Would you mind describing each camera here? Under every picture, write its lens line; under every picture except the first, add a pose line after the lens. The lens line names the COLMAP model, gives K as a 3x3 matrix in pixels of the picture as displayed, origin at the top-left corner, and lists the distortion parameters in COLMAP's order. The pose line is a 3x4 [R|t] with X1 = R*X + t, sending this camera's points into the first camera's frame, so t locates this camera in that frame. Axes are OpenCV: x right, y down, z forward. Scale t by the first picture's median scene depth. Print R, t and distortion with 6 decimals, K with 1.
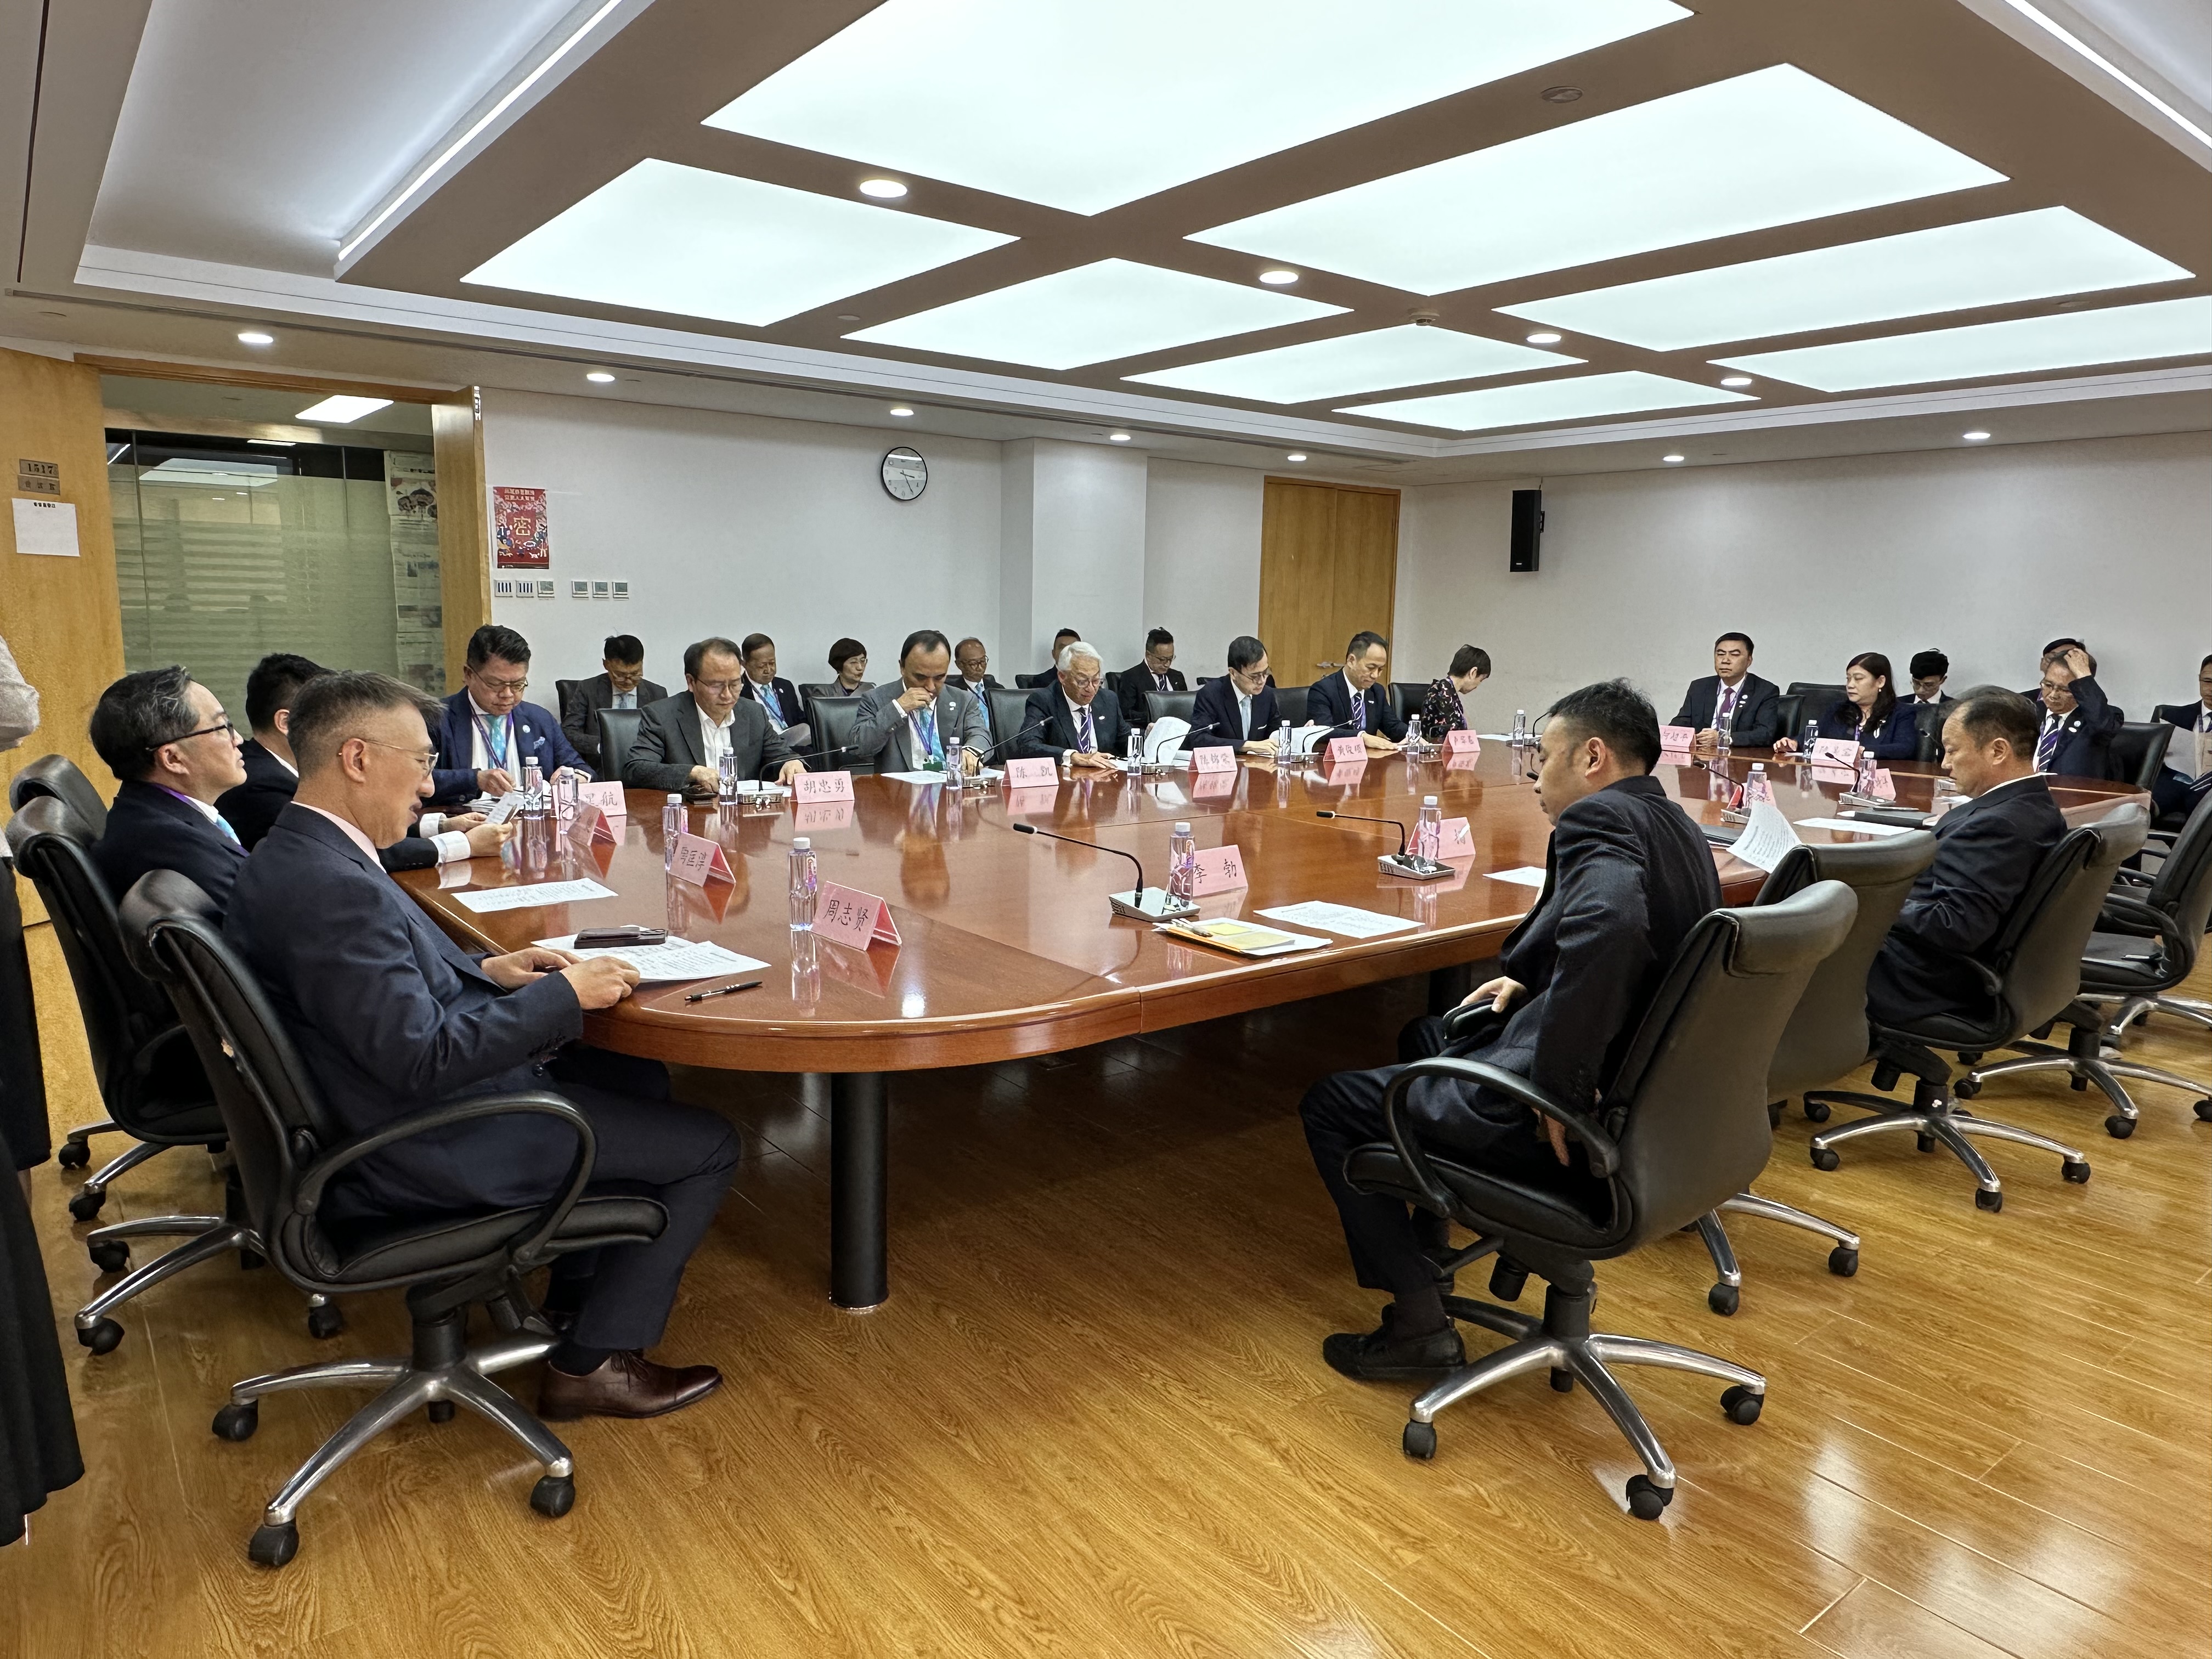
lens RADIAL K [[1372.3, 0, 1106.0], [0, 1372.3, 829.5], [0, 0, 1]] dist [0.003280, 0.000051]
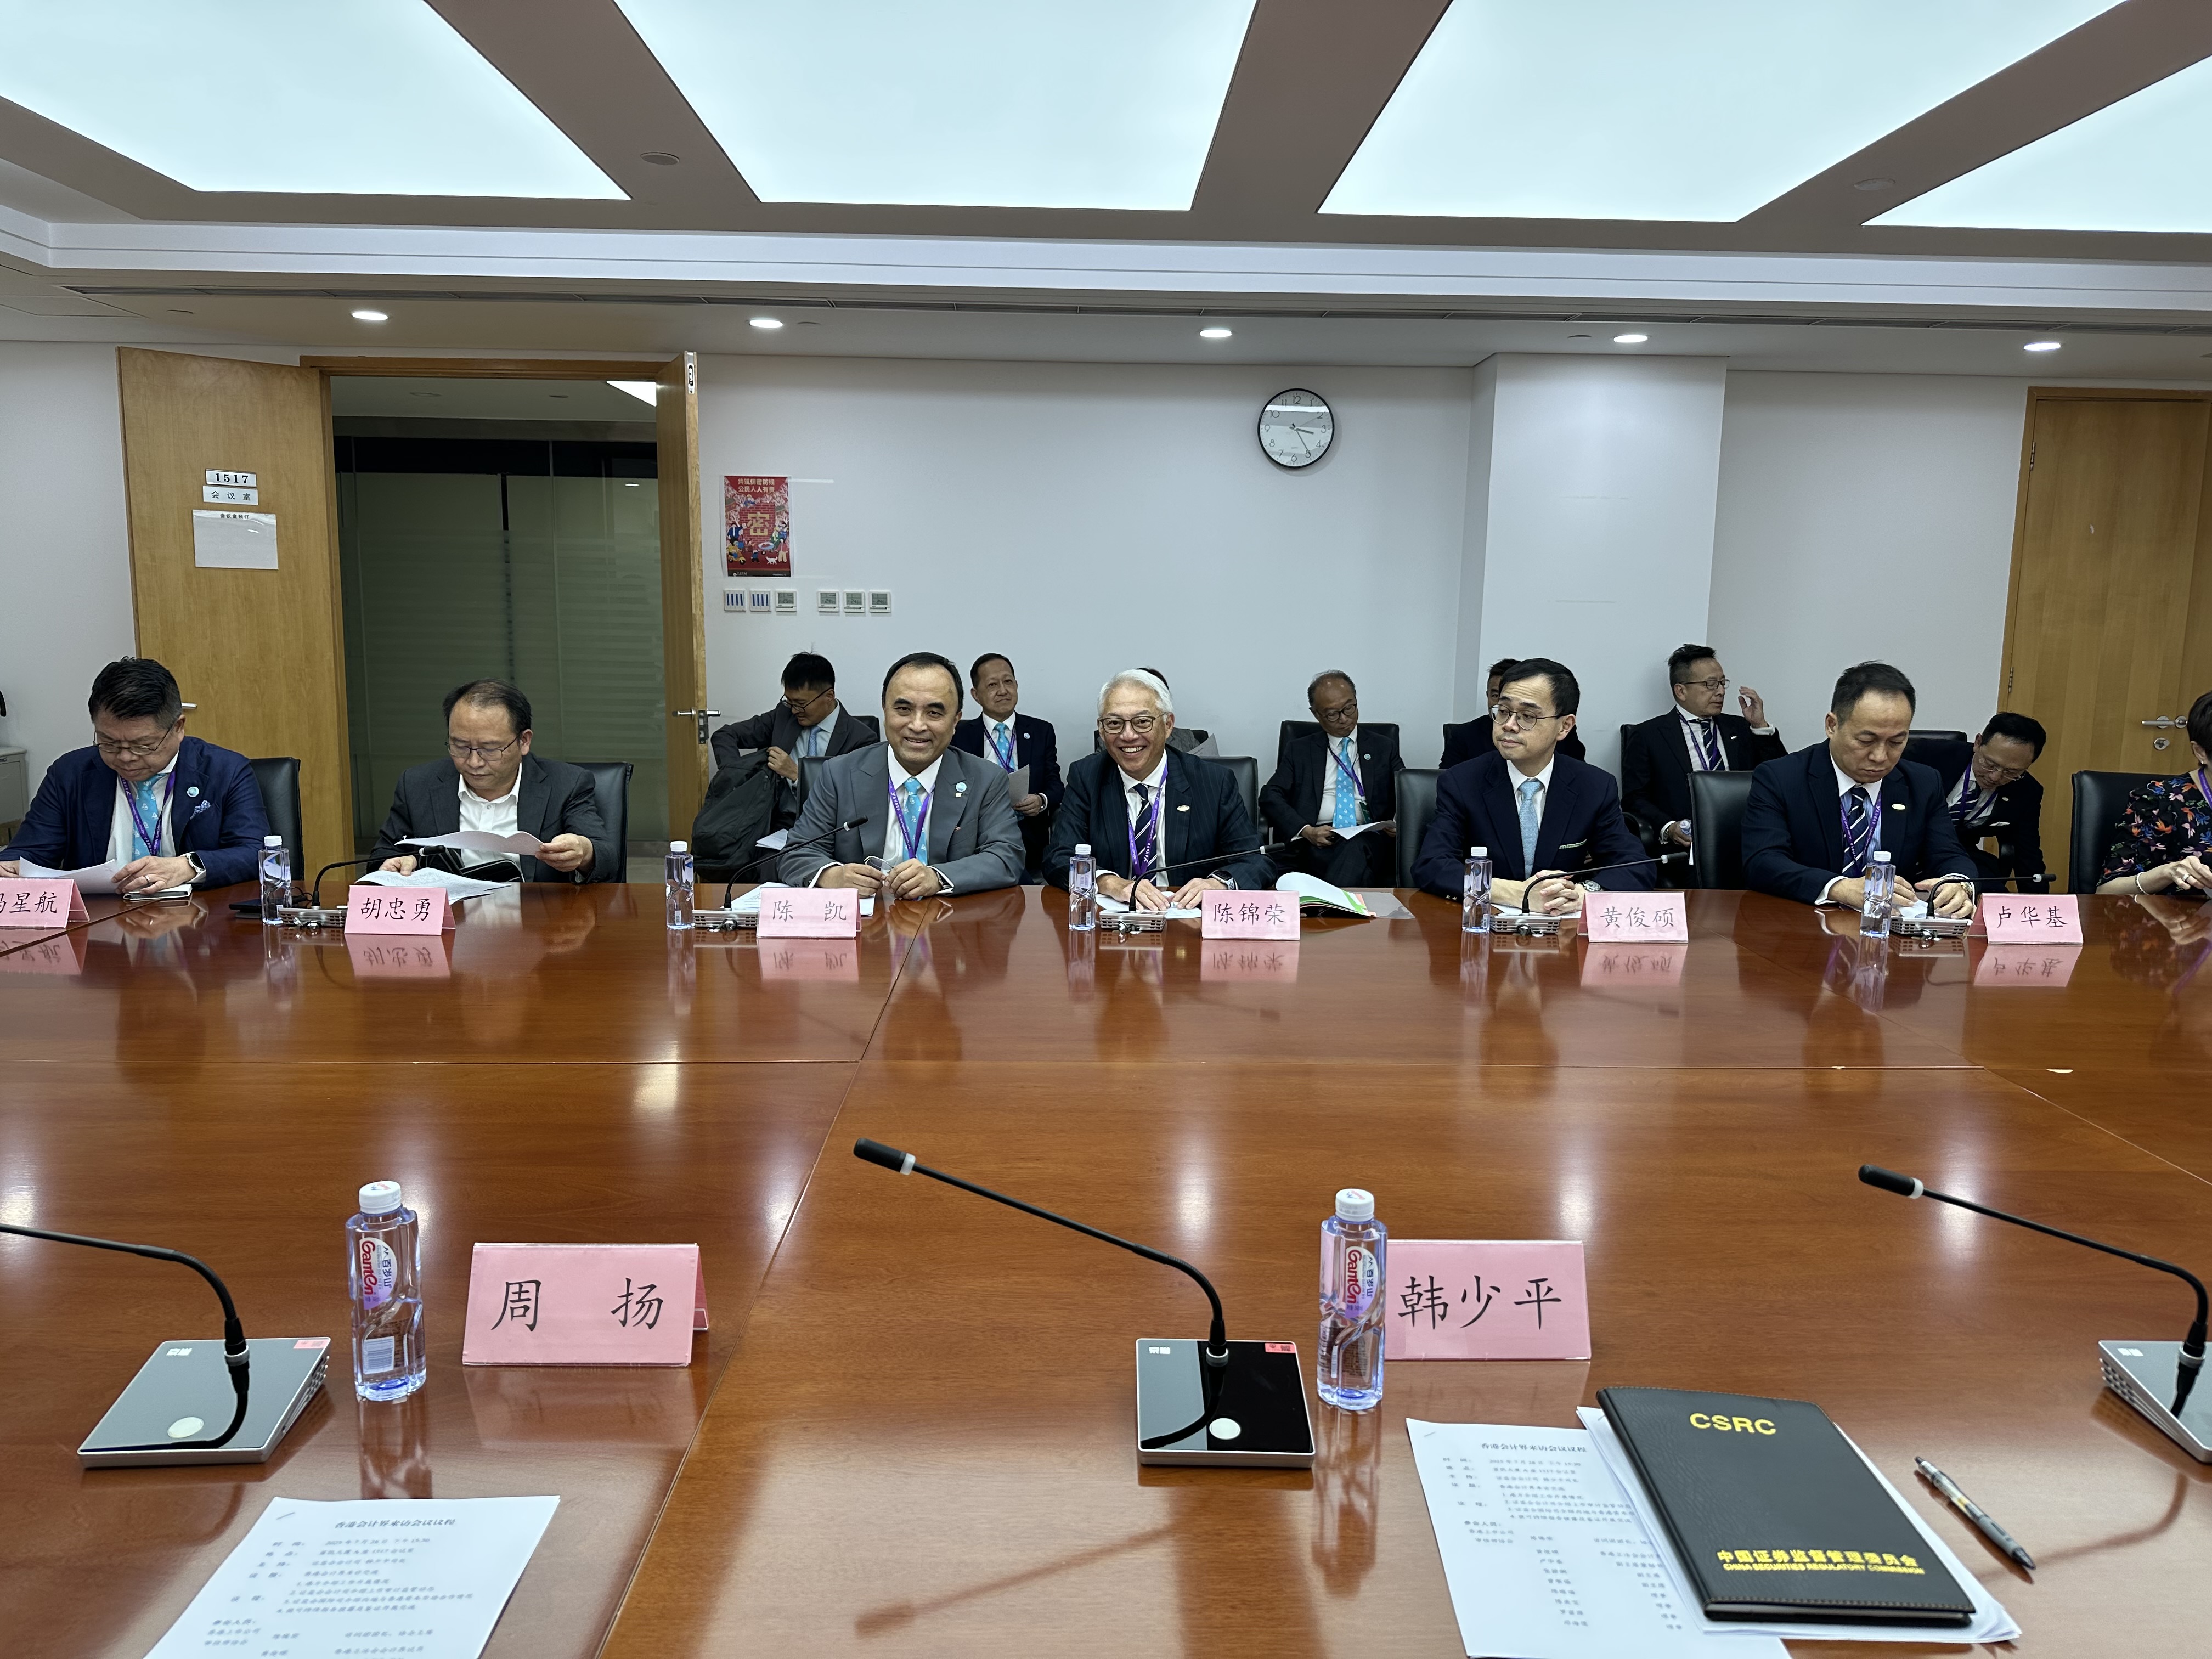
lens RADIAL K [[1616.4, 0, 1106.0], [0, 1616.4, 829.5], [0, 0, 1]] dist [0.017673, -0.001687]
pose [[0.795782, 0.070351, -0.601483, 0.313218], [-0.097956, 0.995103, -0.013209, -0.049713], [0.597608, 0.069430, 0.798776, 0.371701]]
